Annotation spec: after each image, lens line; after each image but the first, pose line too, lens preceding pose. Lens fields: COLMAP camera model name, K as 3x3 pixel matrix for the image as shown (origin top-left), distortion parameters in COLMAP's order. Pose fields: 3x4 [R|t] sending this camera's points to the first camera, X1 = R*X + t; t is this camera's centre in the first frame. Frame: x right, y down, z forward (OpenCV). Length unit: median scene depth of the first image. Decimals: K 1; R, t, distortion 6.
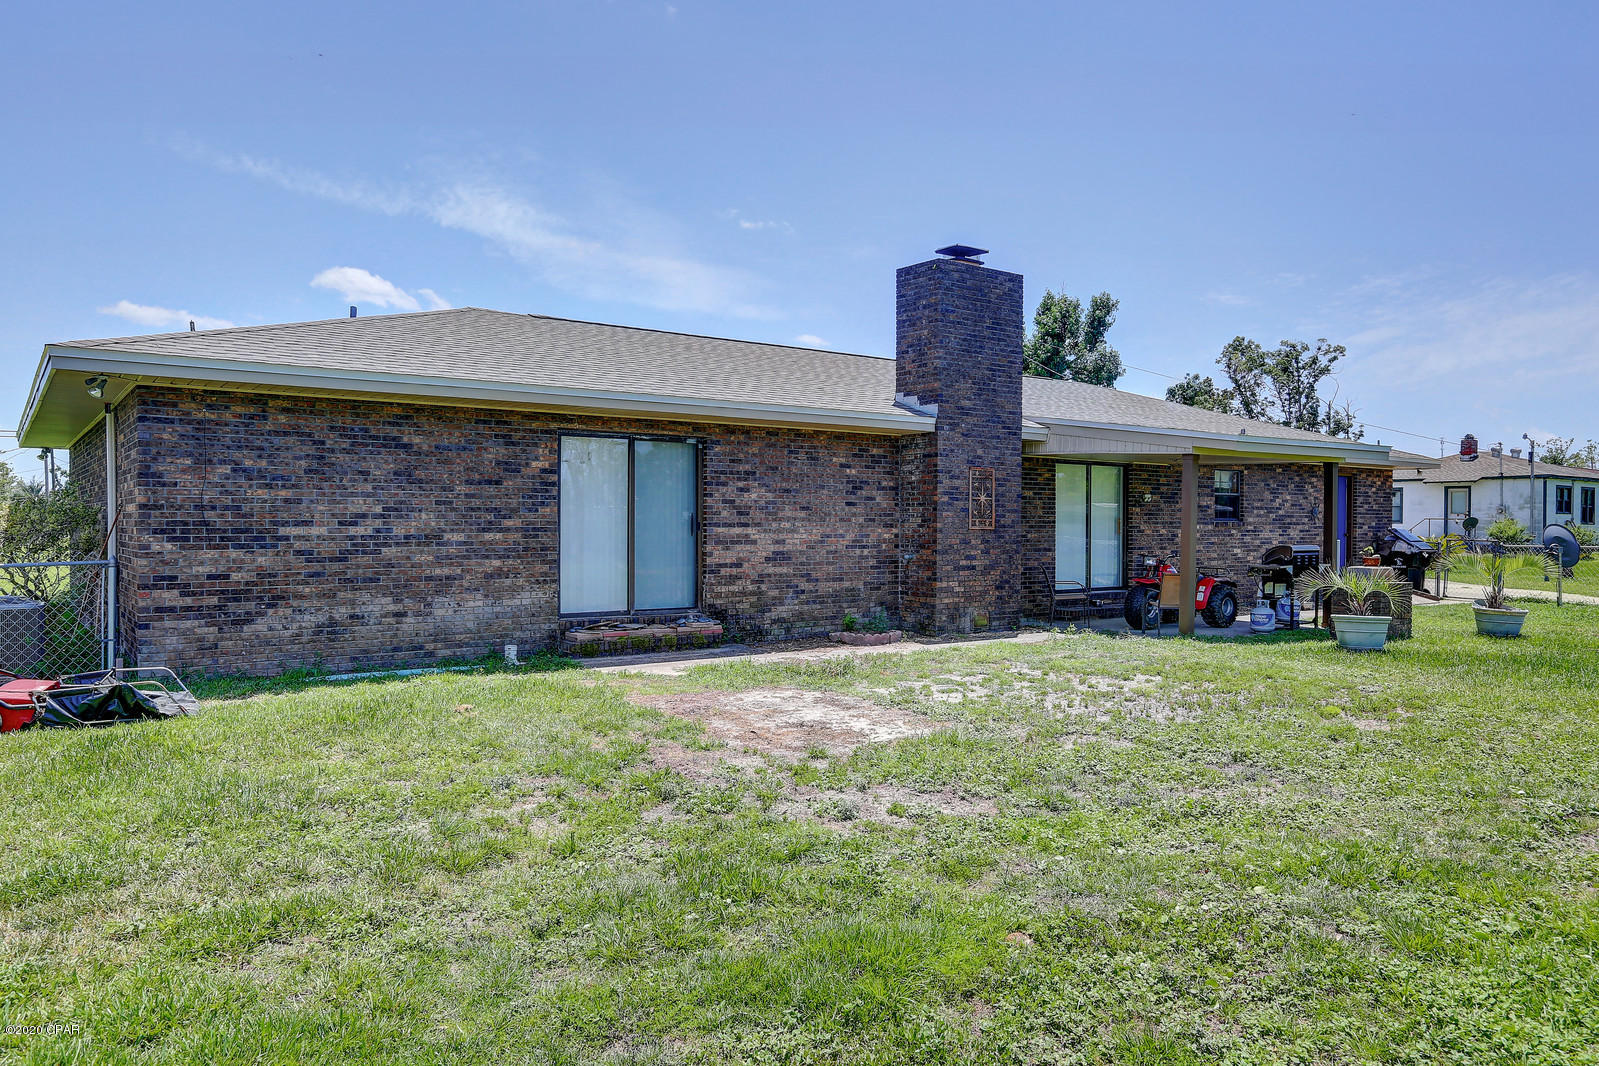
lens RADIAL K [[1098.9, 0, 799.5], [0, 1098.9, 533.0], [0, 0, 1]] dist [-0.042082, 0.084146]
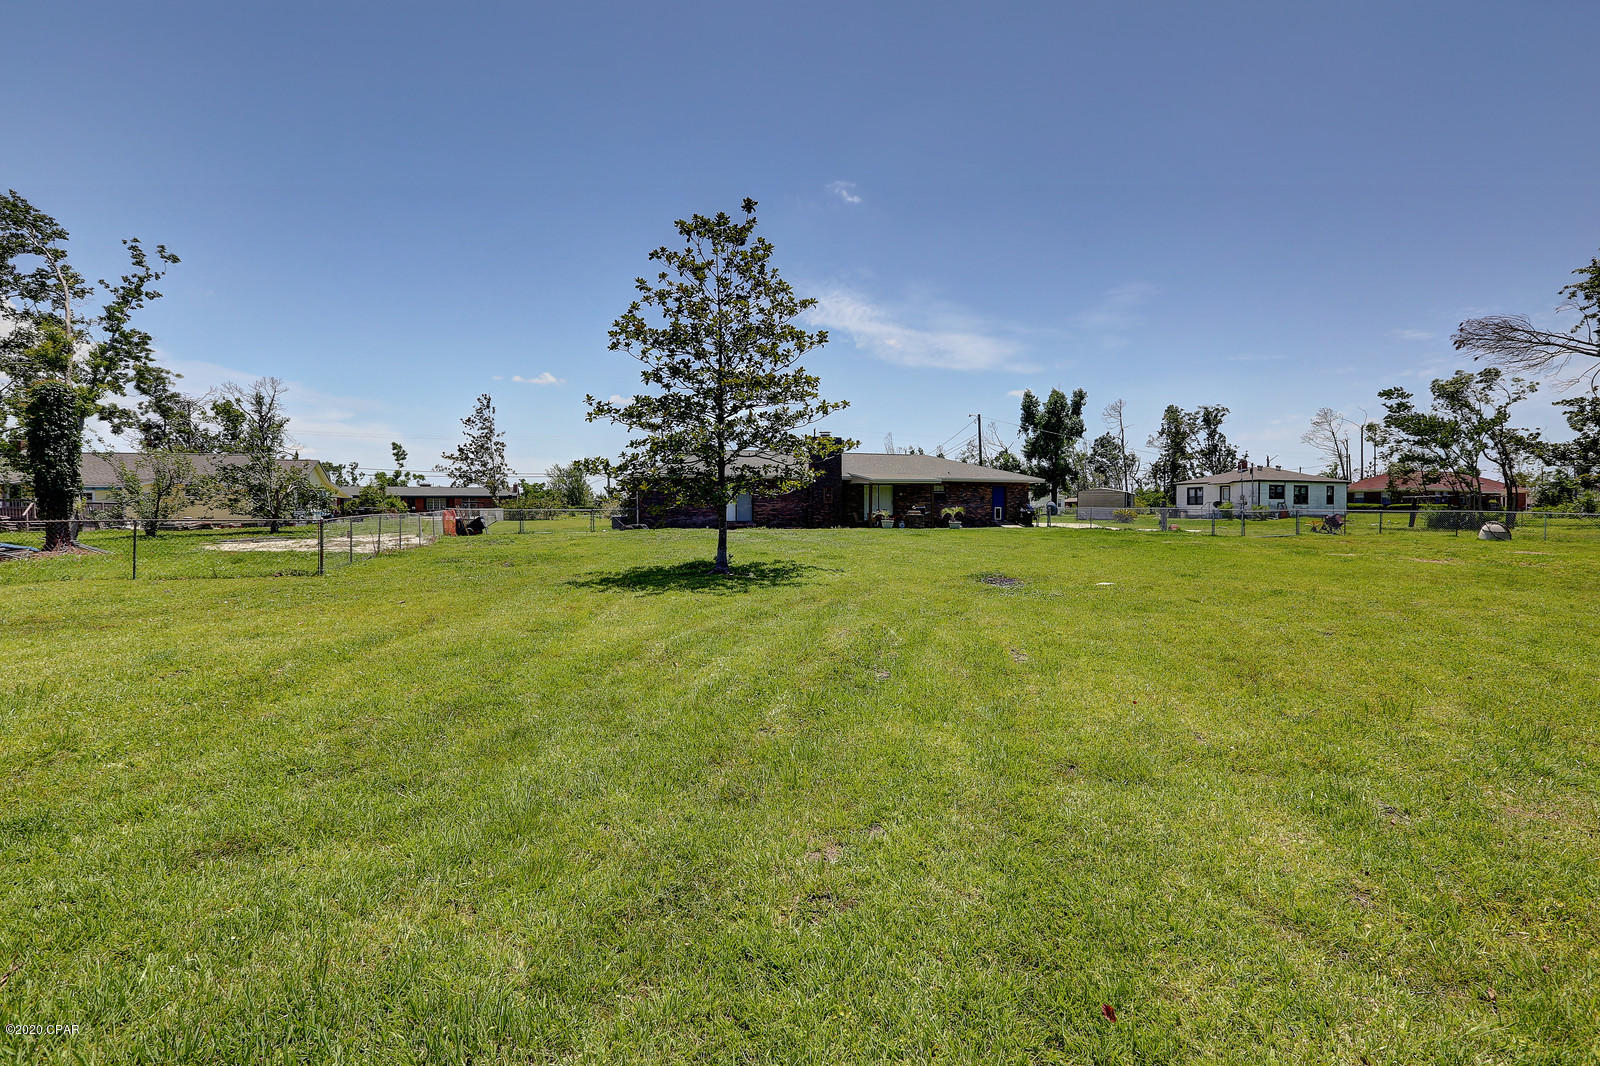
lens RADIAL K [[739.8, 0, 797.1], [0, 739.8, 532.7], [0, 0, 1]] dist [-0.056426, 0.023533]
pose [[0.943968, 0.000352, -0.330036, 1.044403], [0.004016, 0.999913, 0.012551, 0.076889], [0.330012, -0.013173, 0.943885, -1.734953]]
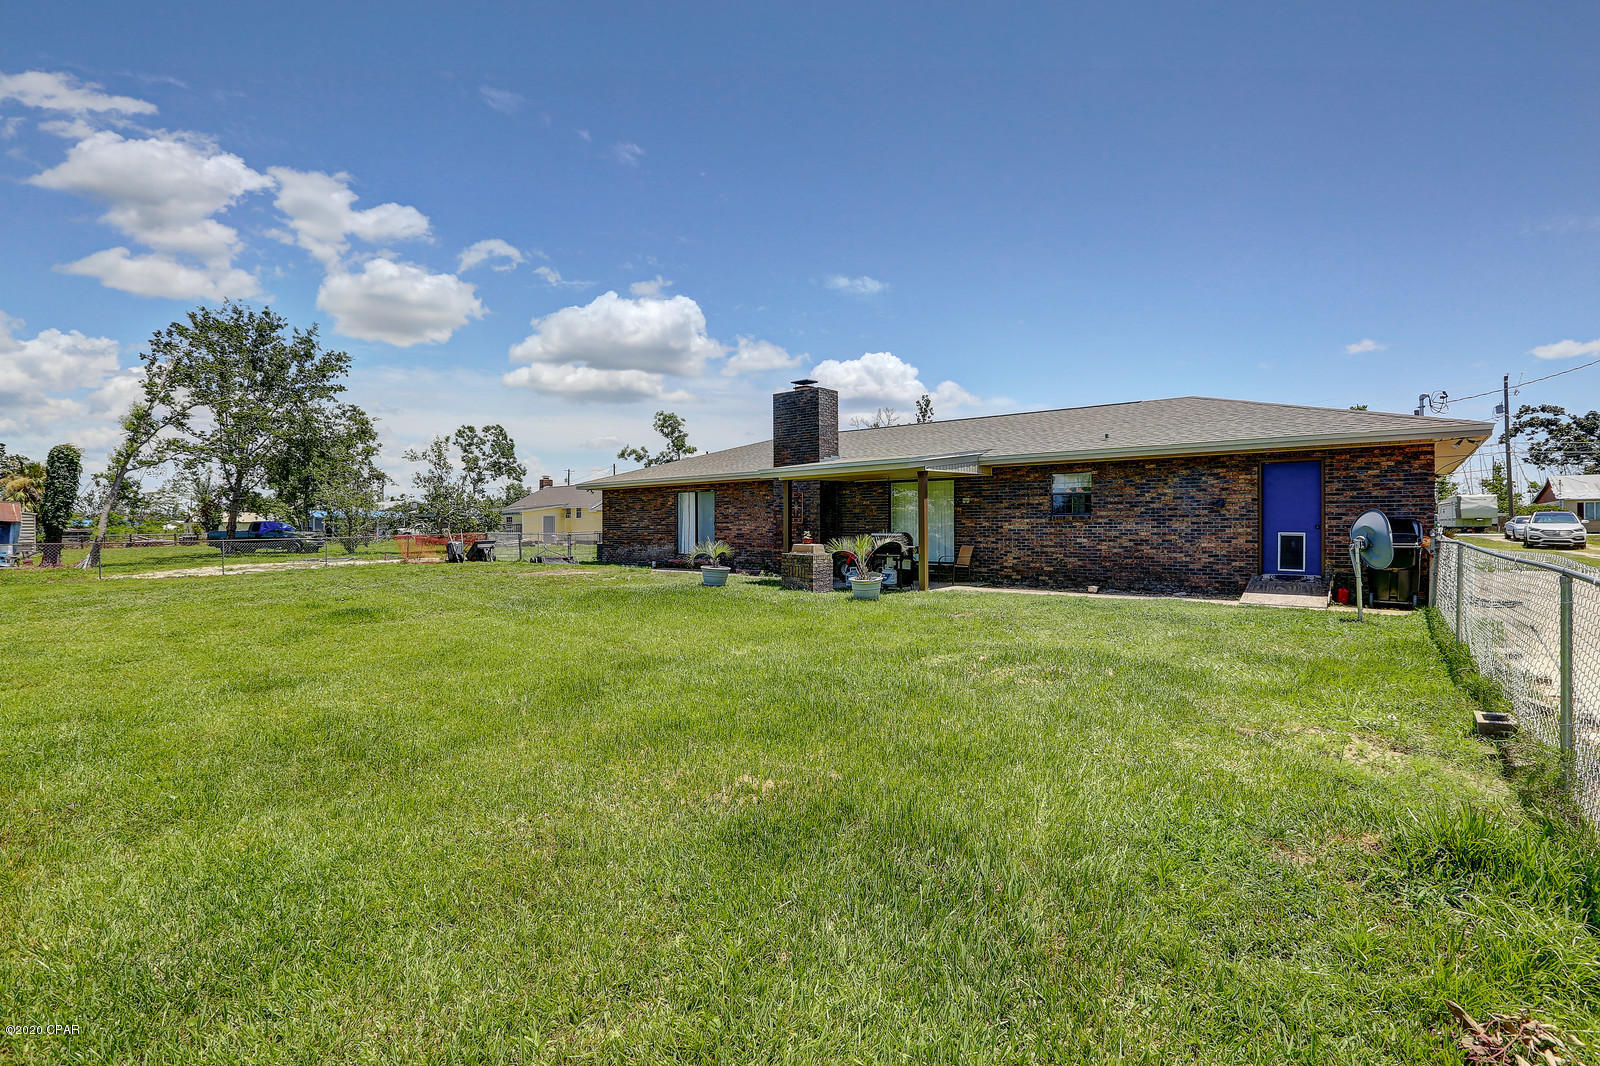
lens RADIAL K [[739.8, 0, 797.1], [0, 739.8, 532.7], [0, 0, 1]] dist [-0.056426, 0.023533]
pose [[0.235478, 0.001510, -0.971878, 1.590751], [-0.005821, 0.999983, 0.000144, 0.014195], [0.971862, 0.005624, 0.235483, 0.752131]]
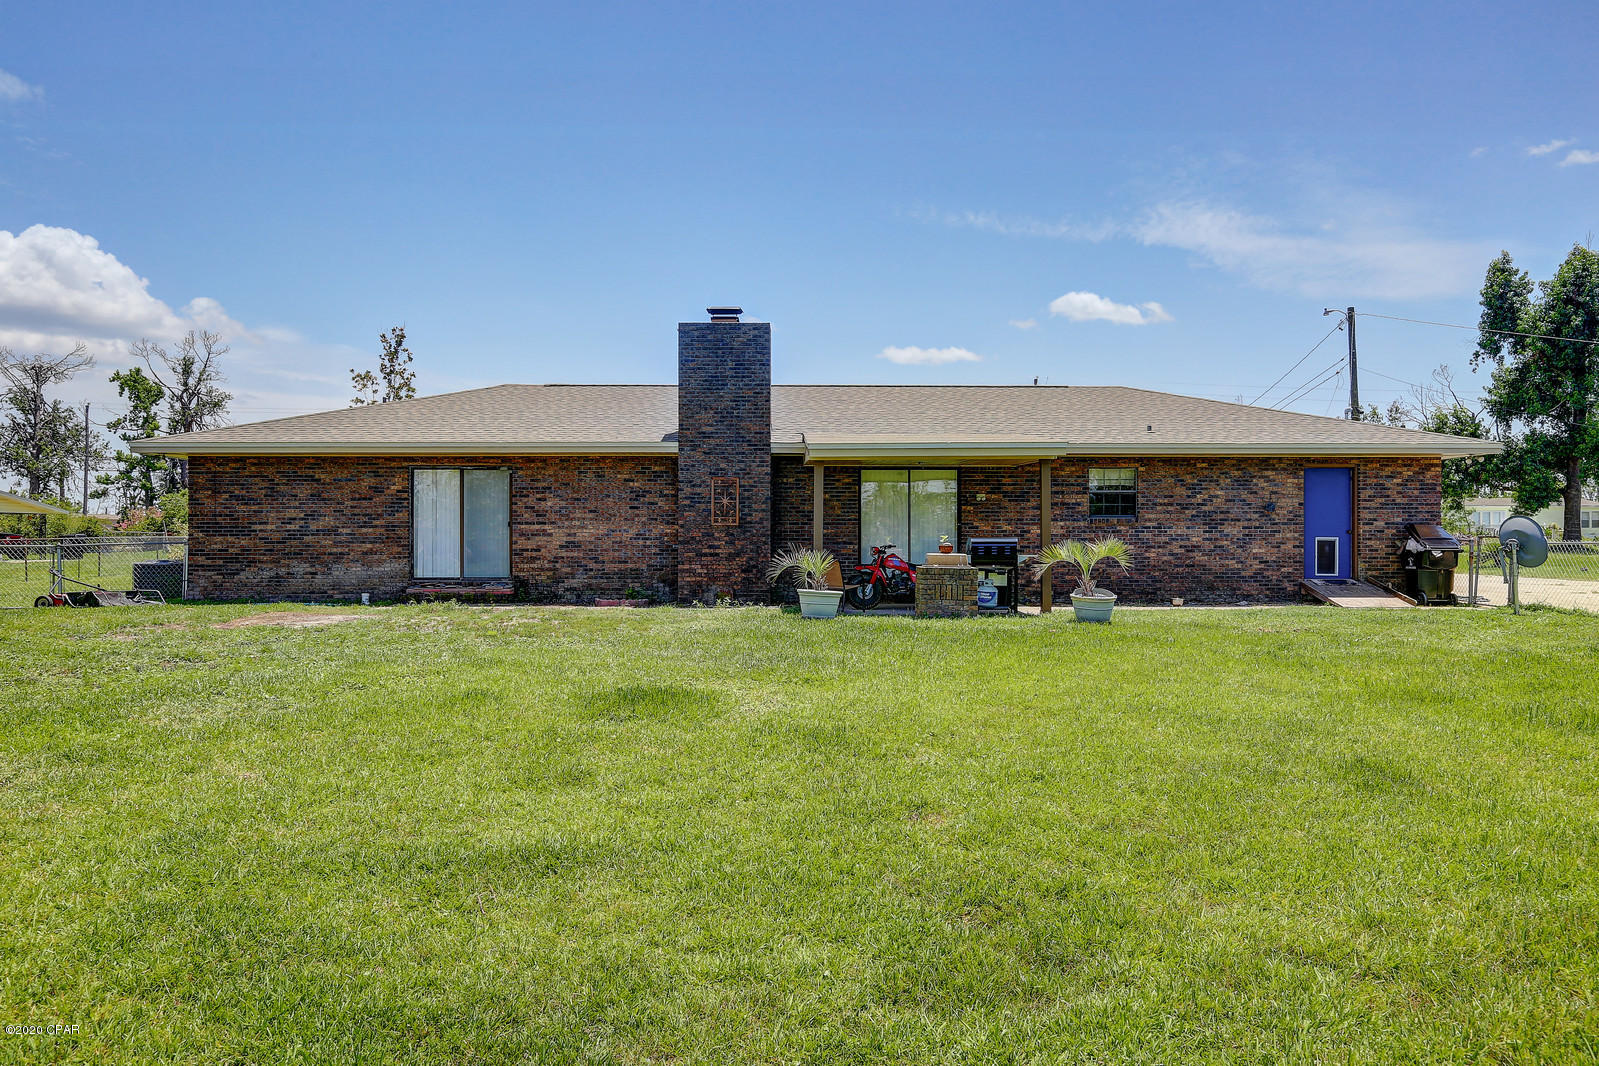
lens RADIAL K [[1098.9, 0, 799.5], [0, 1098.9, 533.0], [0, 0, 1]] dist [-0.042082, 0.084146]
pose [[0.812887, -0.008641, -0.582357, 1.081208], [-0.001109, 0.999865, -0.016384, 0.029479], [0.582420, 0.013965, 0.812768, -0.000201]]
